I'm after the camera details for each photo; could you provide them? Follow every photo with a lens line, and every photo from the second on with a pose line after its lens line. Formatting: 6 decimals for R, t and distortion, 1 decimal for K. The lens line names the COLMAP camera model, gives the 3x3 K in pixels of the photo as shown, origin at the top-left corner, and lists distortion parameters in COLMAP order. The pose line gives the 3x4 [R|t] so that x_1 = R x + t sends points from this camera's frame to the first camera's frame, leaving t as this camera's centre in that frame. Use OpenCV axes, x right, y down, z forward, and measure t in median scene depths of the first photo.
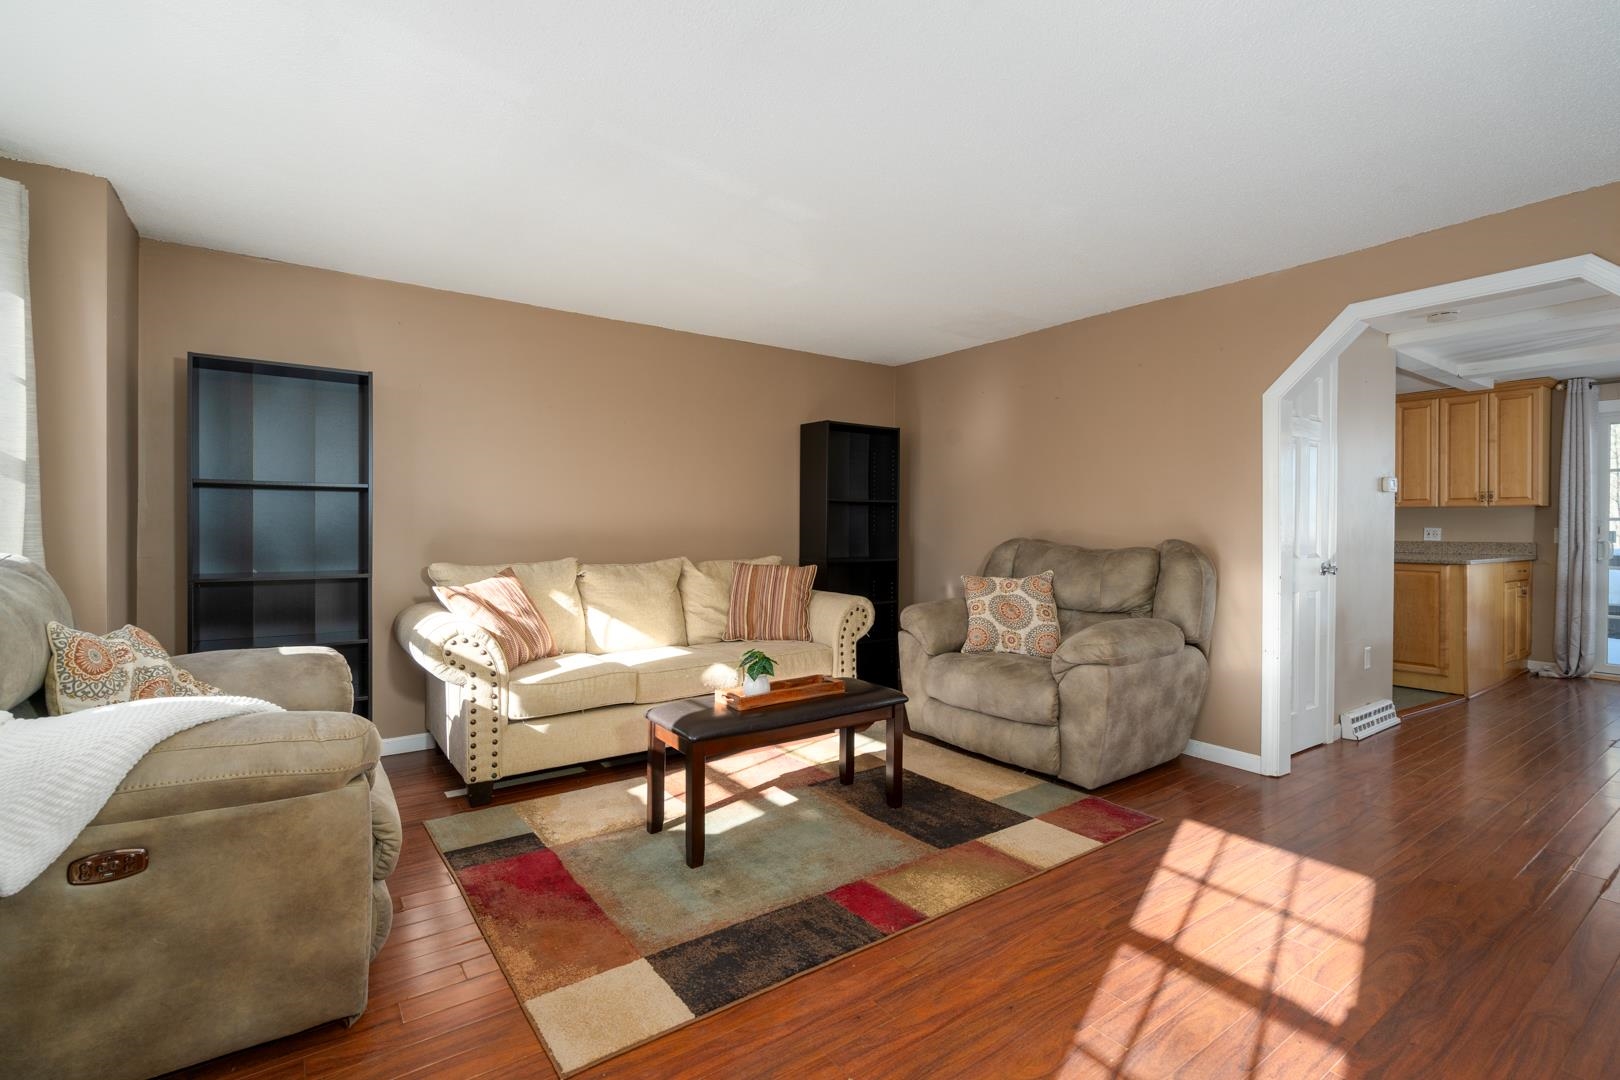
lens RADIAL K [[737.7, 0, 793.8], [0, 737.7, 536.1], [0, 0, 1]] dist [-0.001348, -0.001190]
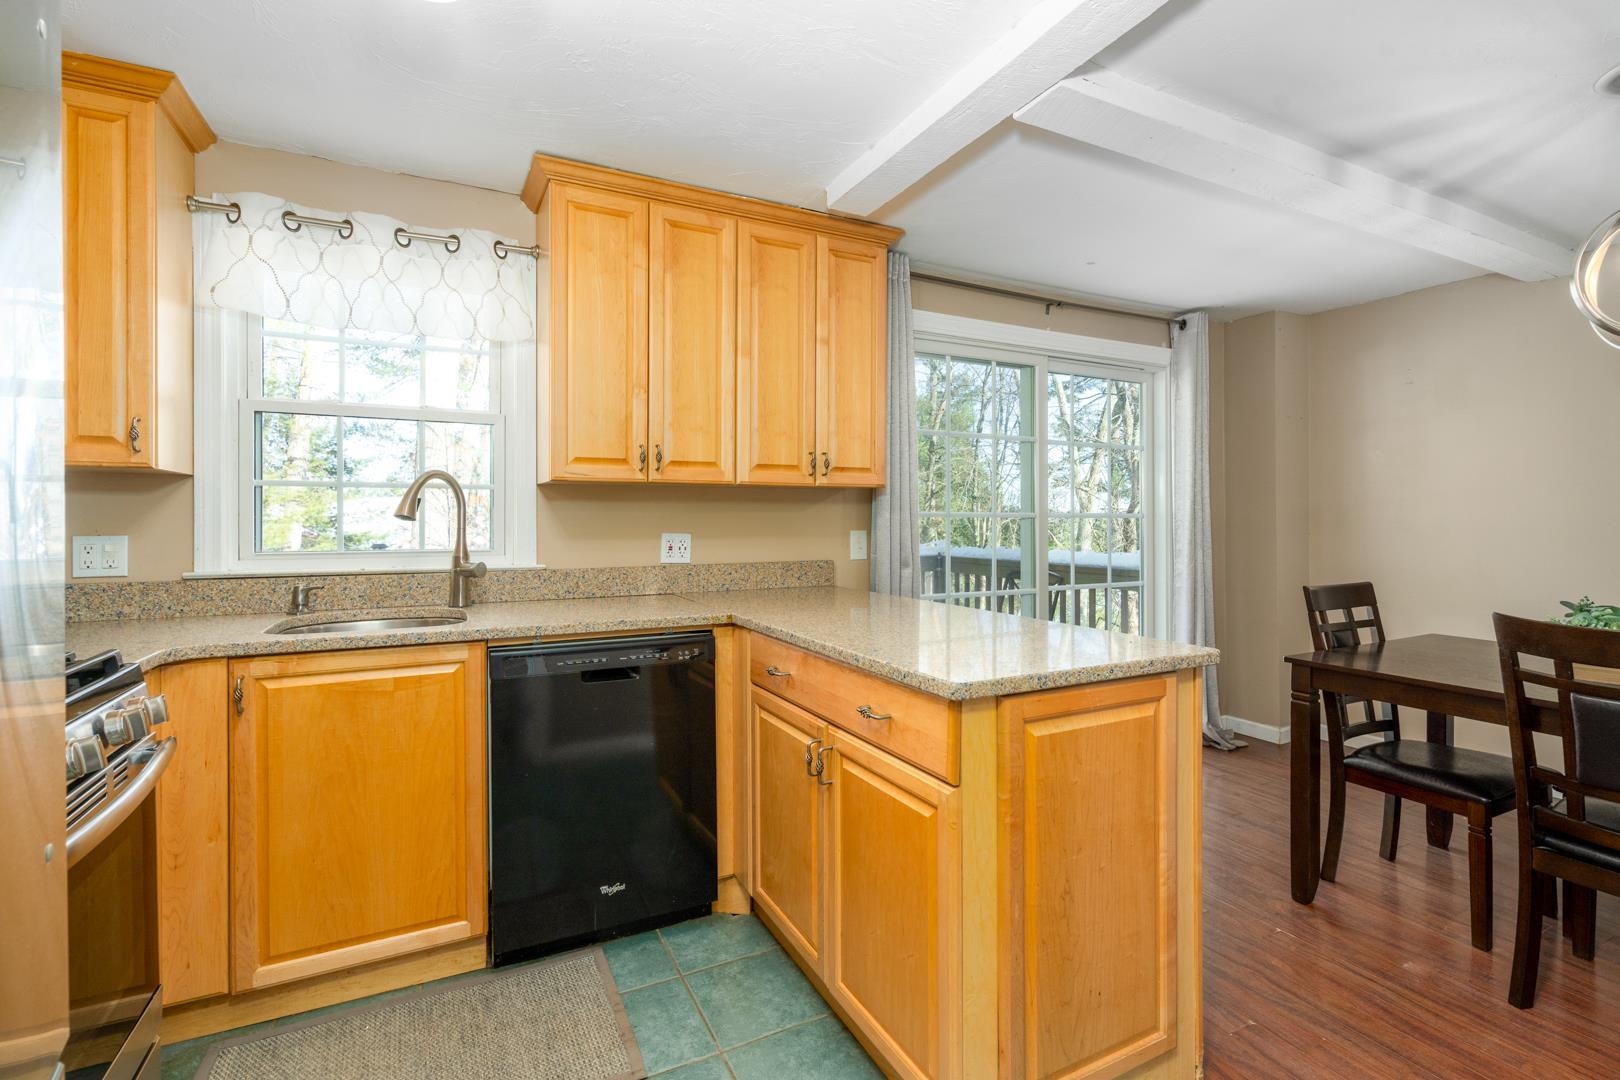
lens RADIAL K [[737.7, 0, 811.1], [0, 737.7, 523.2], [0, 0, 1]] dist [-0.001348, -0.001190]
pose [[0.151753, -0.008107, 0.988385, 1.003488], [0.010210, 0.999926, 0.006634, -0.041629], [-0.988366, 0.009084, 0.151825, 1.891707]]
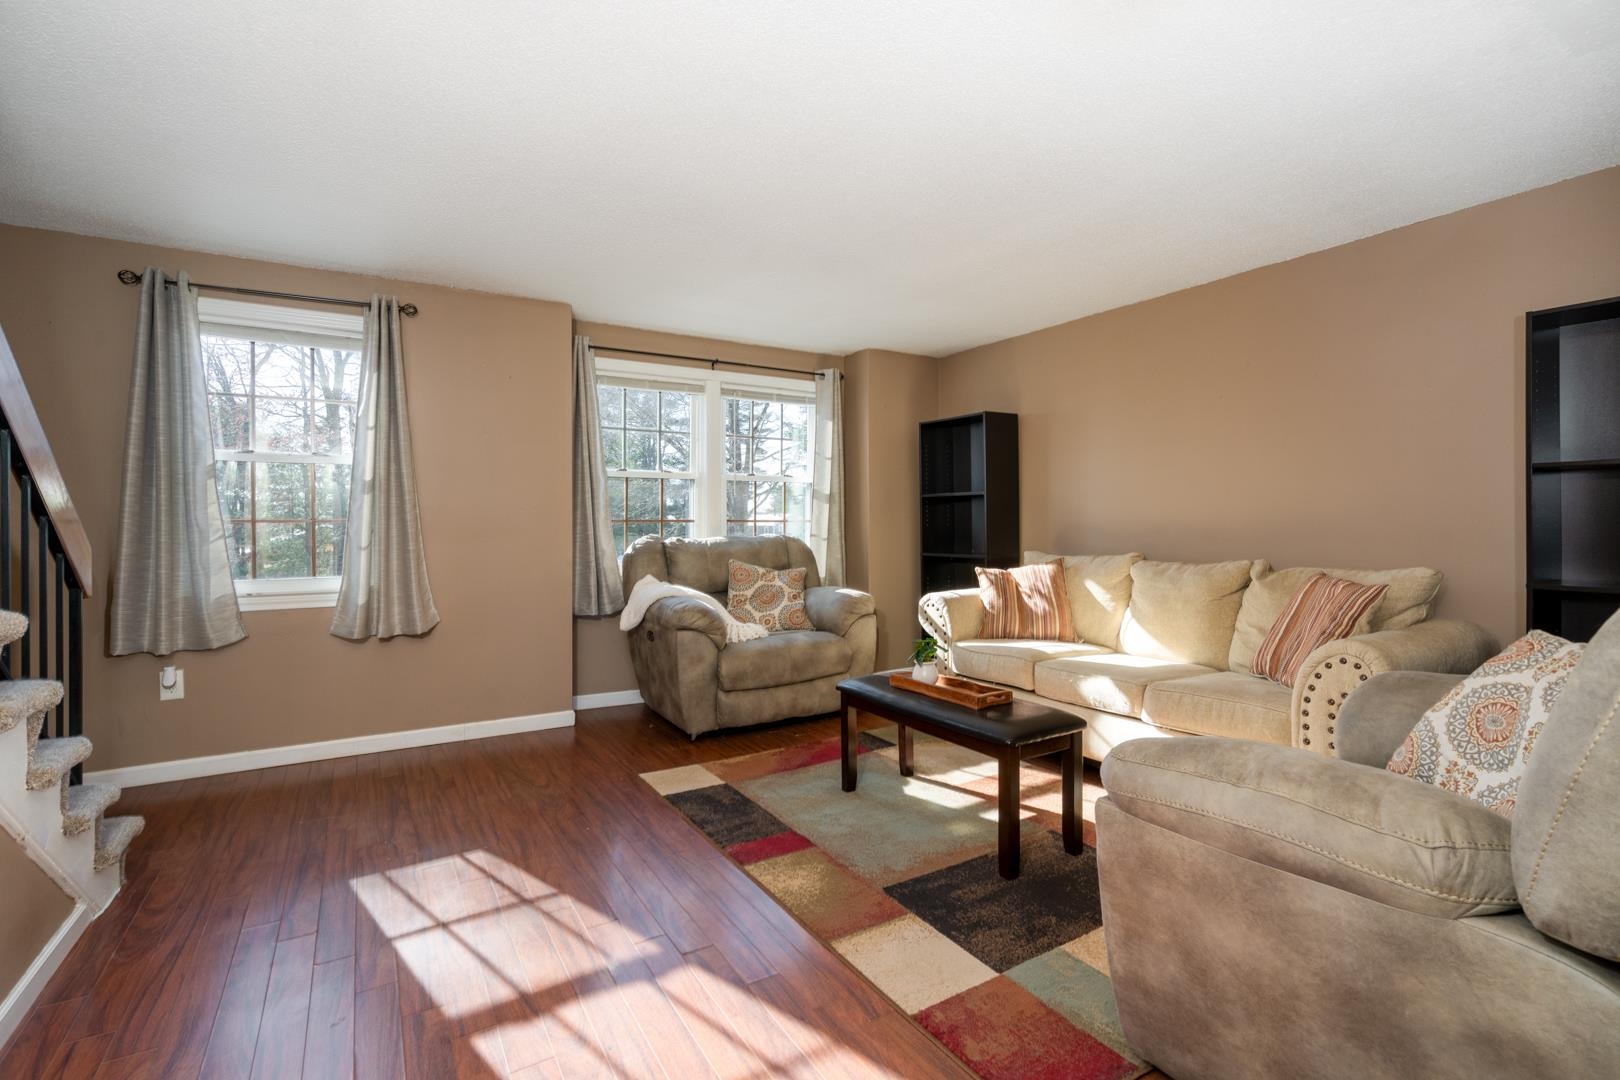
lens RADIAL K [[737.7, 0, 809.5], [0, 737.7, 524.3], [0, 0, 1]] dist [-0.001348, -0.001190]
pose [[-0.063879, 0.000342, -0.997958, 0.937607], [-0.003273, 0.999994, 0.000552, -0.010970], [0.997952, 0.003301, -0.063878, 0.833671]]
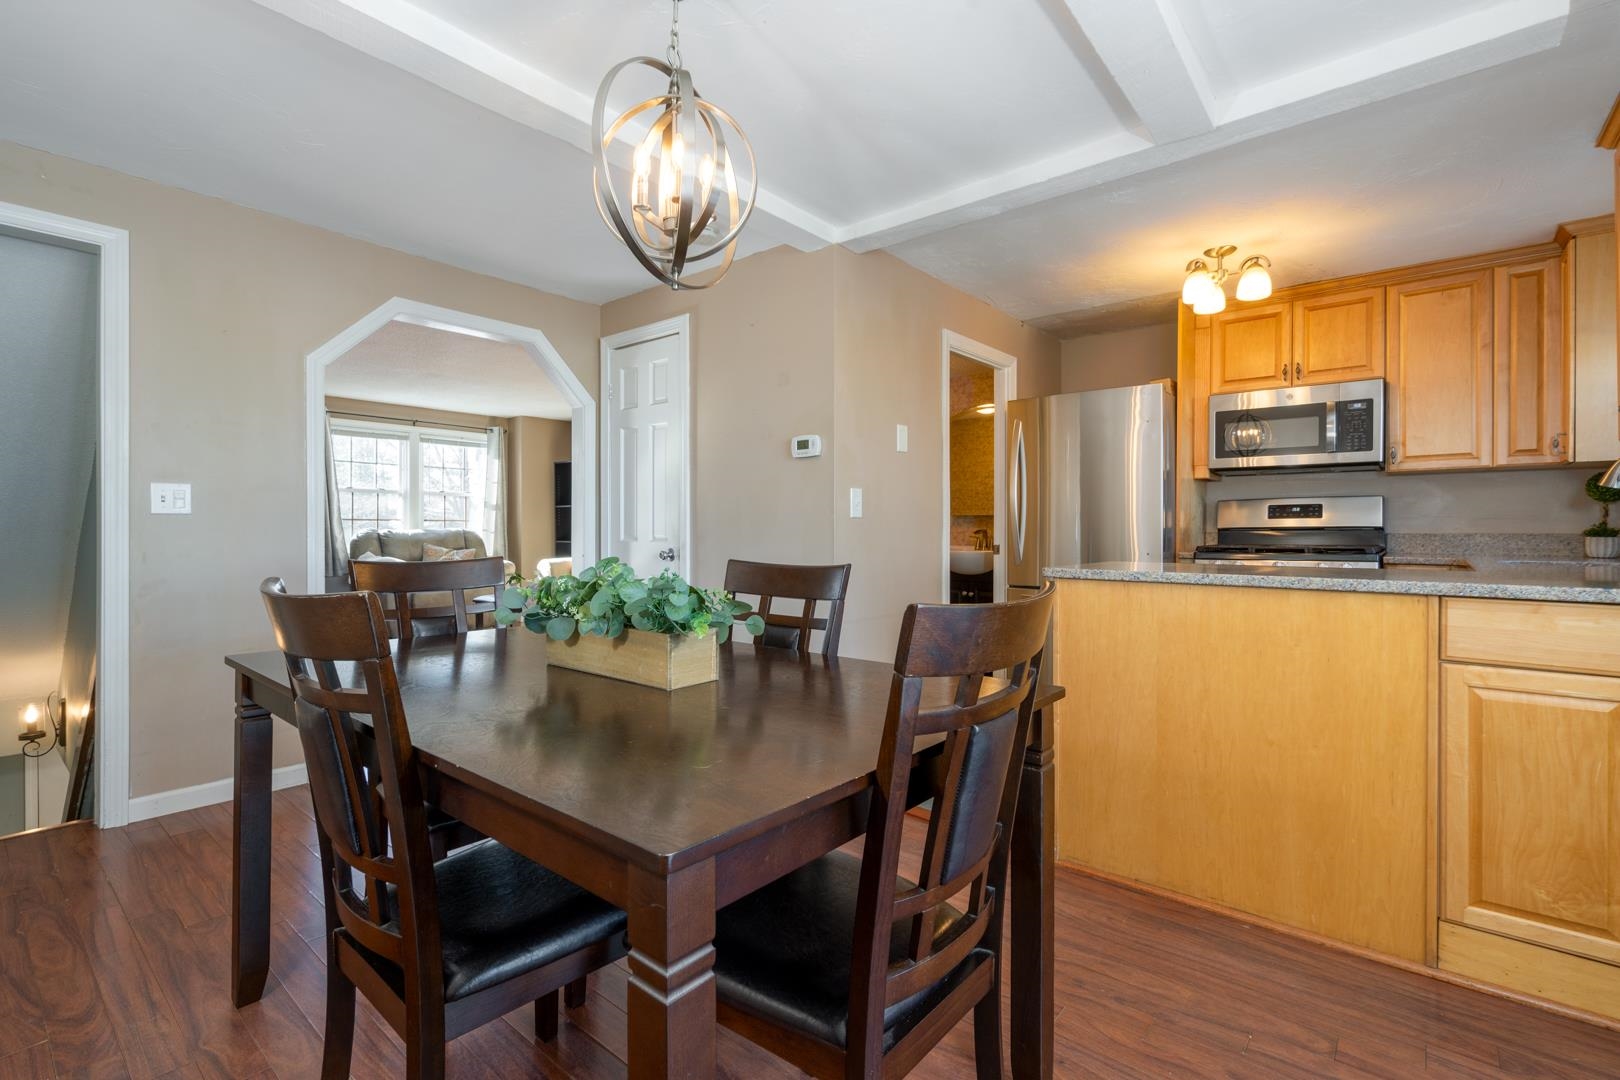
lens RADIAL K [[737.7, 0, 806.8], [0, 737.7, 534.5], [0, 0, 1]] dist [-0.001348, -0.001190]
pose [[0.250935, 0.003531, -0.967997, 2.278886], [-0.008191, 0.999965, 0.001524, 0.019724], [0.967969, 0.007546, 0.250955, 1.231143]]
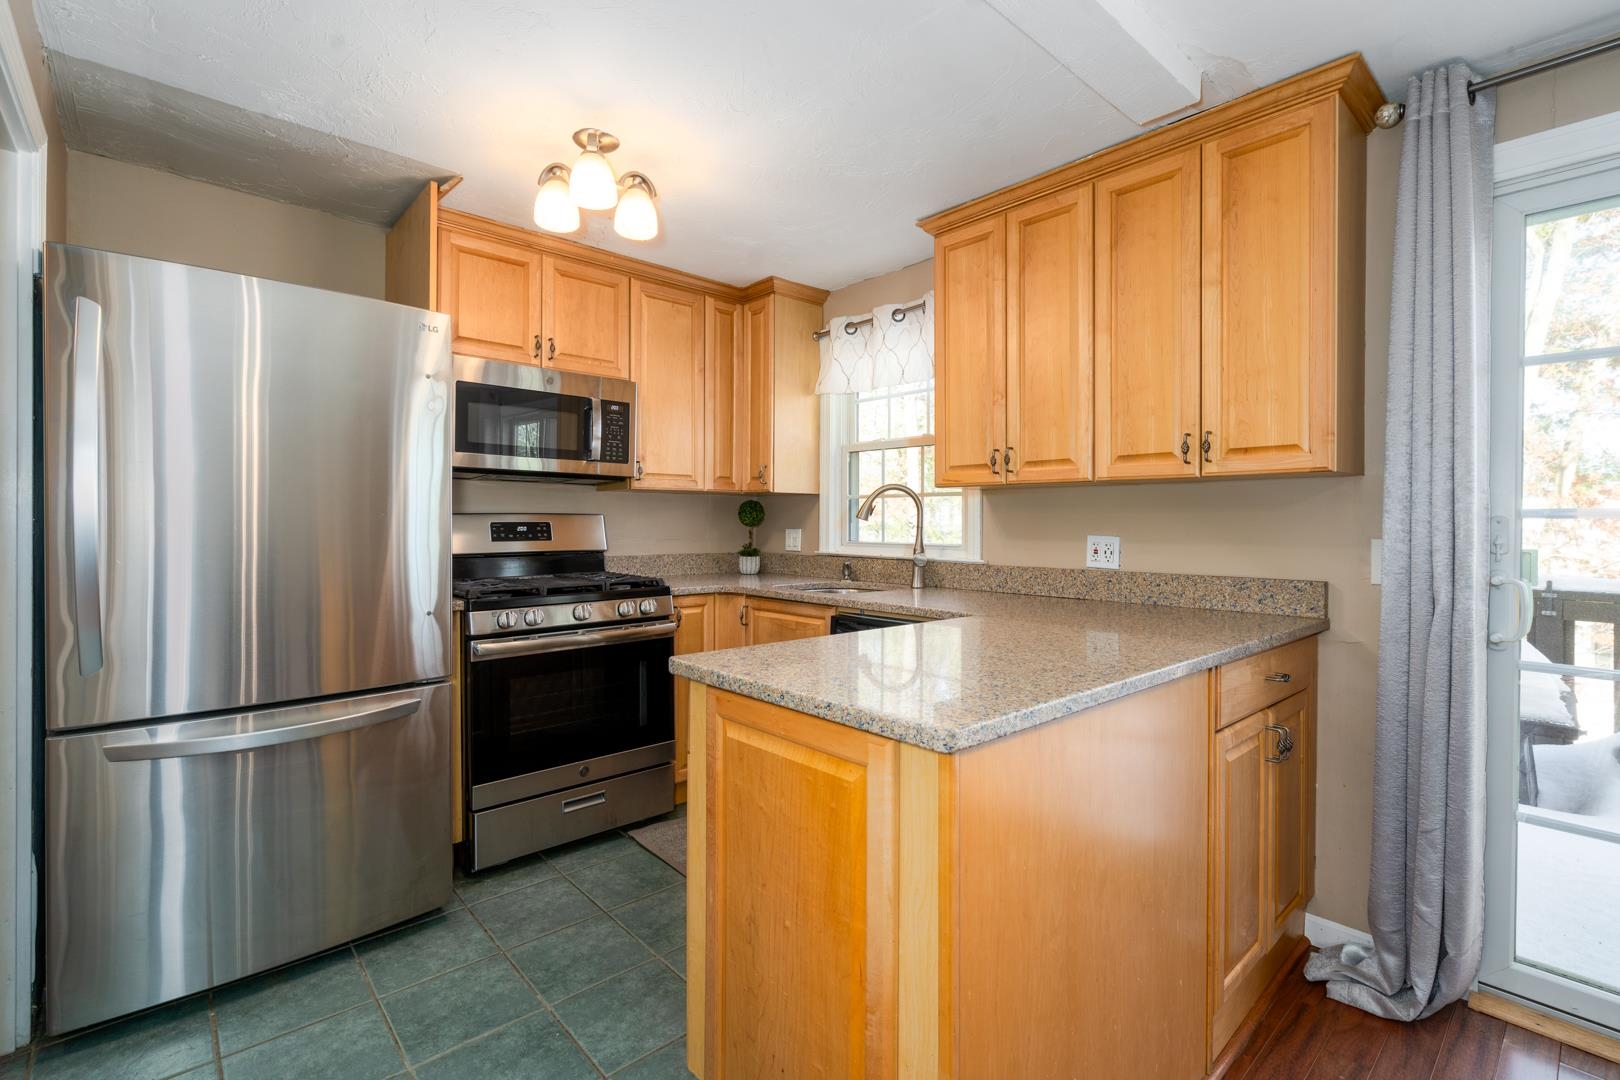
lens RADIAL K [[737.7, 0, 806.8], [0, 737.7, 526.4], [0, 0, 1]] dist [-0.001348, -0.001190]
pose [[0.994049, 0.000419, 0.108932, 1.468854], [-0.000087, 0.999995, -0.003061, -0.032593], [-0.108933, 0.003033, 0.994044, 1.374913]]
